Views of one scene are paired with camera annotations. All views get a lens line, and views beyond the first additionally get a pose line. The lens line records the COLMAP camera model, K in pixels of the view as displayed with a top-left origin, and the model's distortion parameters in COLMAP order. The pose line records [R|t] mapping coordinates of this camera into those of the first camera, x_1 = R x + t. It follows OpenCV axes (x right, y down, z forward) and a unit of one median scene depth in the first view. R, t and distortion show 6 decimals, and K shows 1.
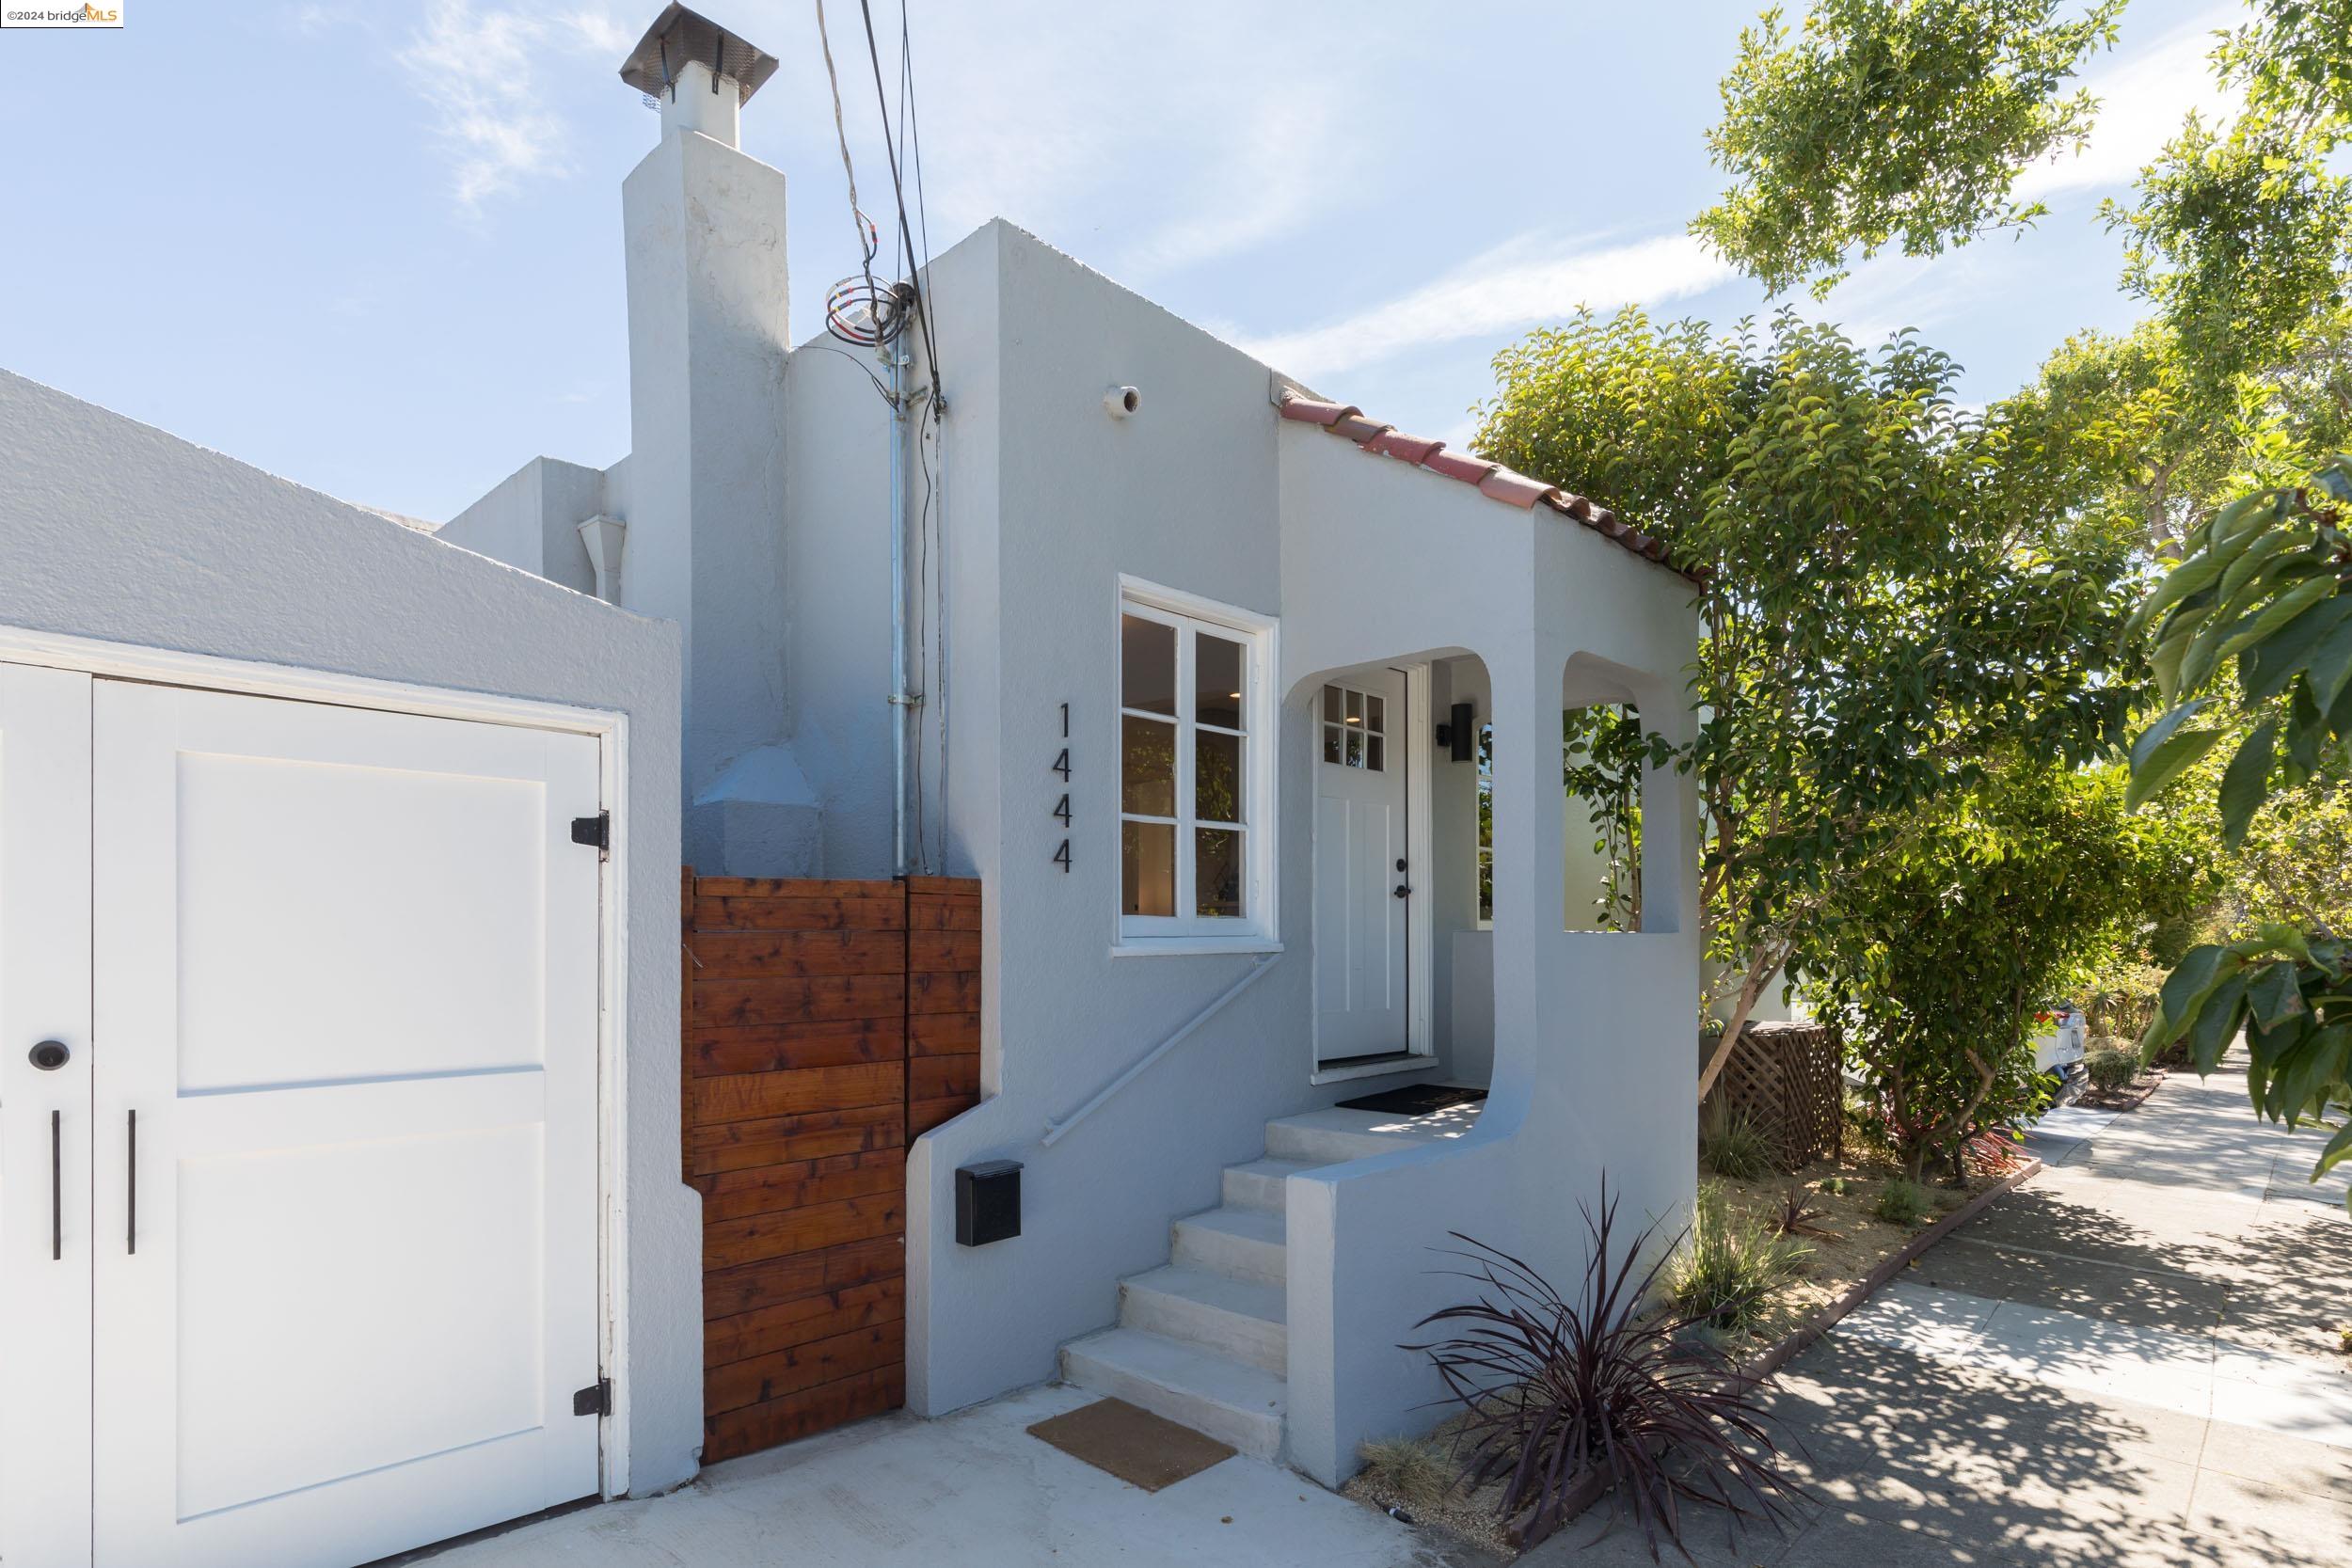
lens RADIAL K [[1224.5, 0, 1179.4], [0, 1224.5, 949.4], [0, 0, 1]] dist [-0.006532, 0.000027]
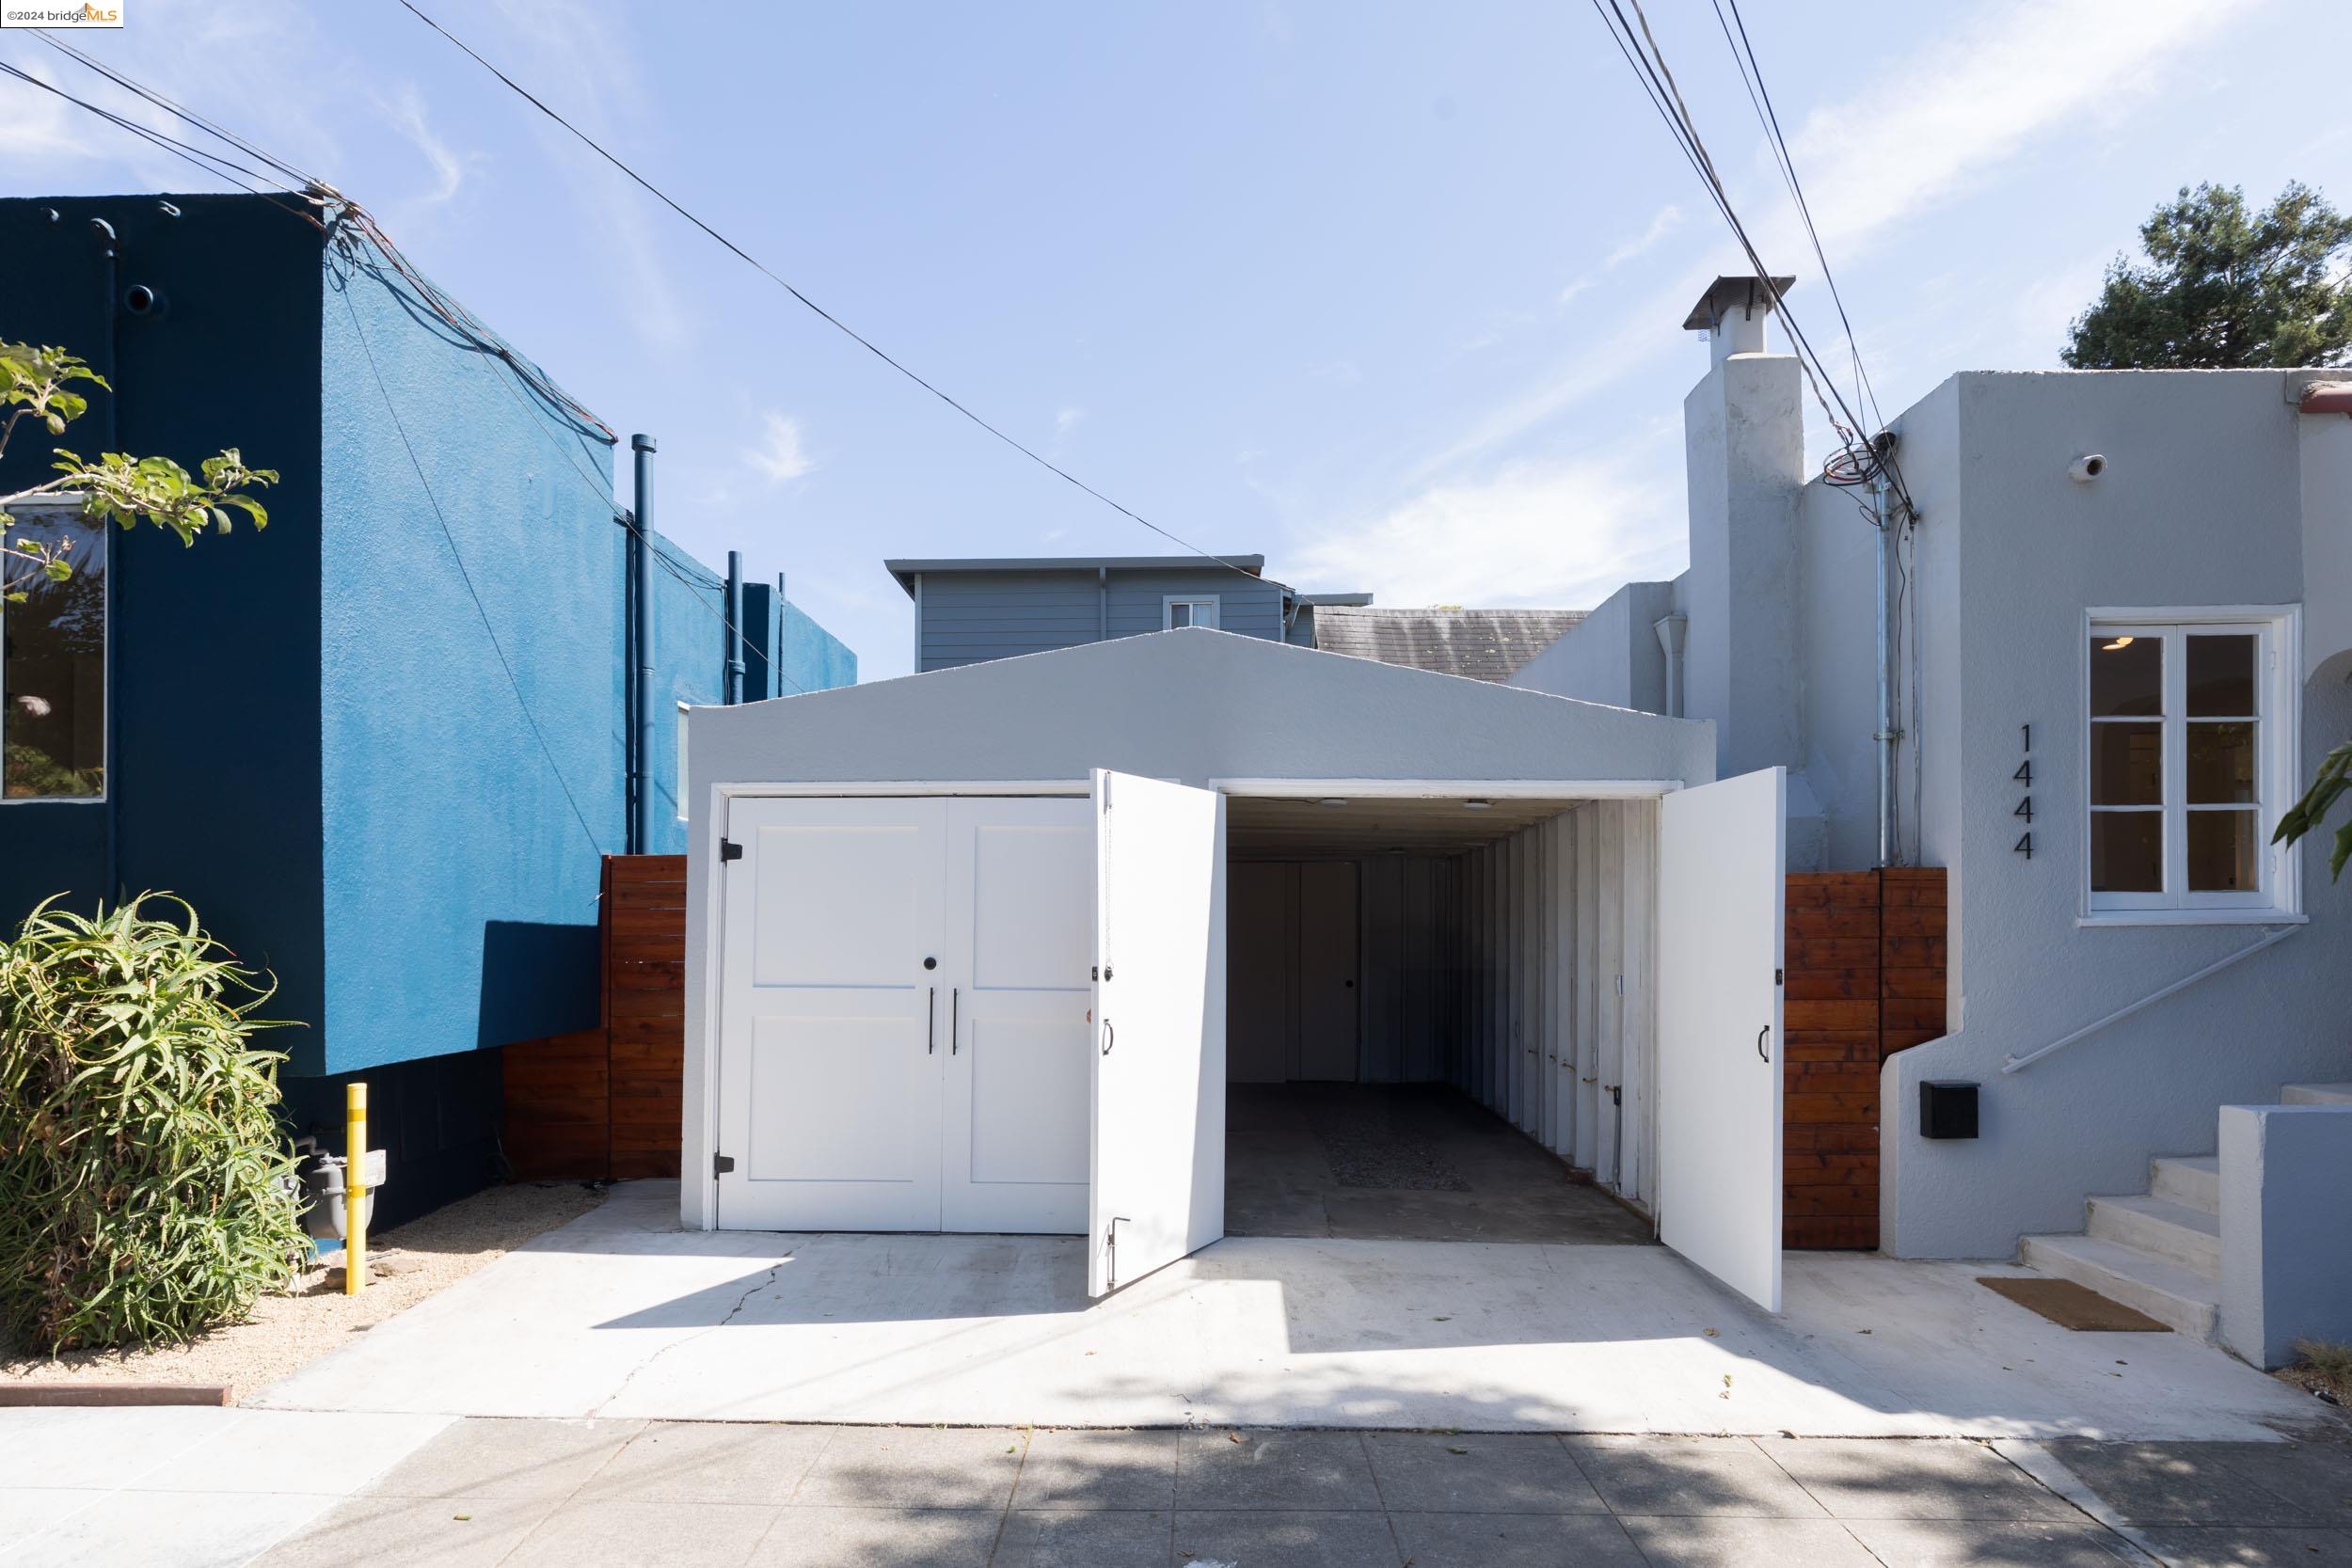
lens RADIAL K [[1224.5, 0, 1179.4], [0, 1224.5, 949.4], [0, 0, 1]] dist [-0.006532, 0.000027]
pose [[0.676350, 0.006132, -0.736555, 0.259371], [-0.002339, 0.999978, 0.006177, 0.026039], [0.736577, -0.002455, 0.676349, -0.525287]]
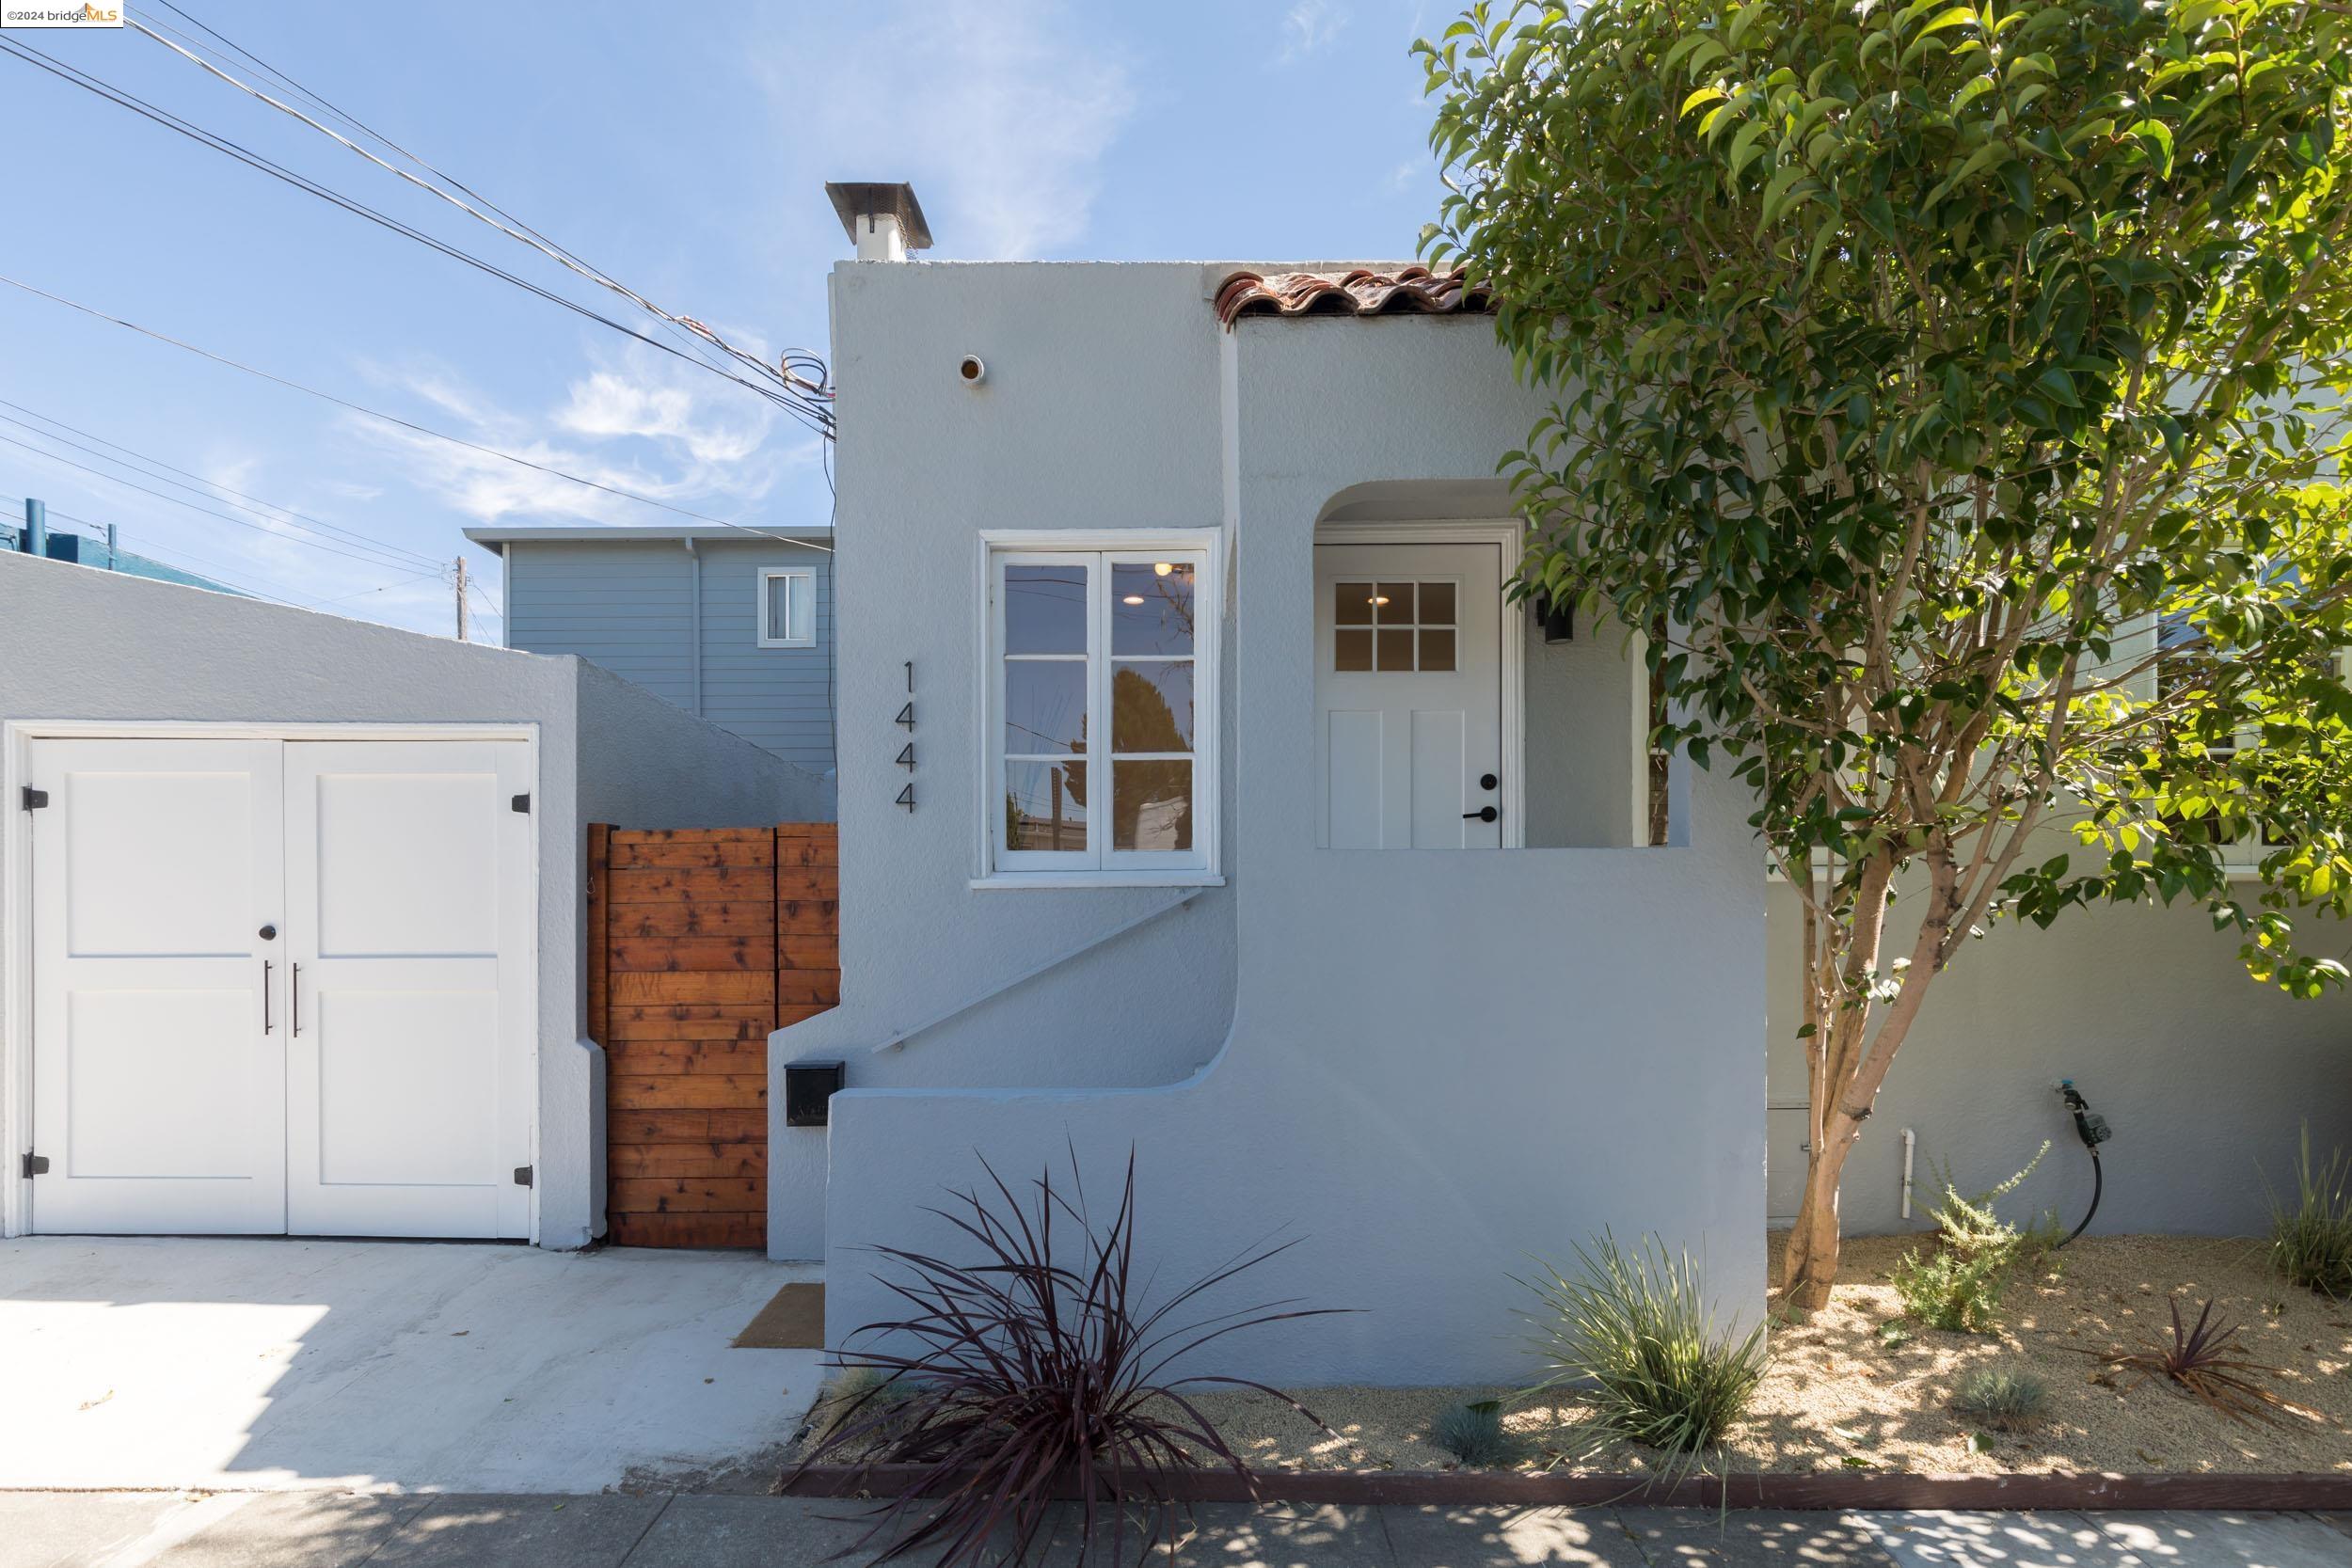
lens RADIAL K [[1161.3, 0, 1177.7], [0, 1161.3, 926.4], [0, 0, 1]] dist [-0.000749, -0.000032]
pose [[0.685022, 0.006567, -0.728492, 0.906382], [-0.004361, 0.999978, 0.004914, 0.036778], [0.728509, -0.000189, 0.685036, 0.481976]]
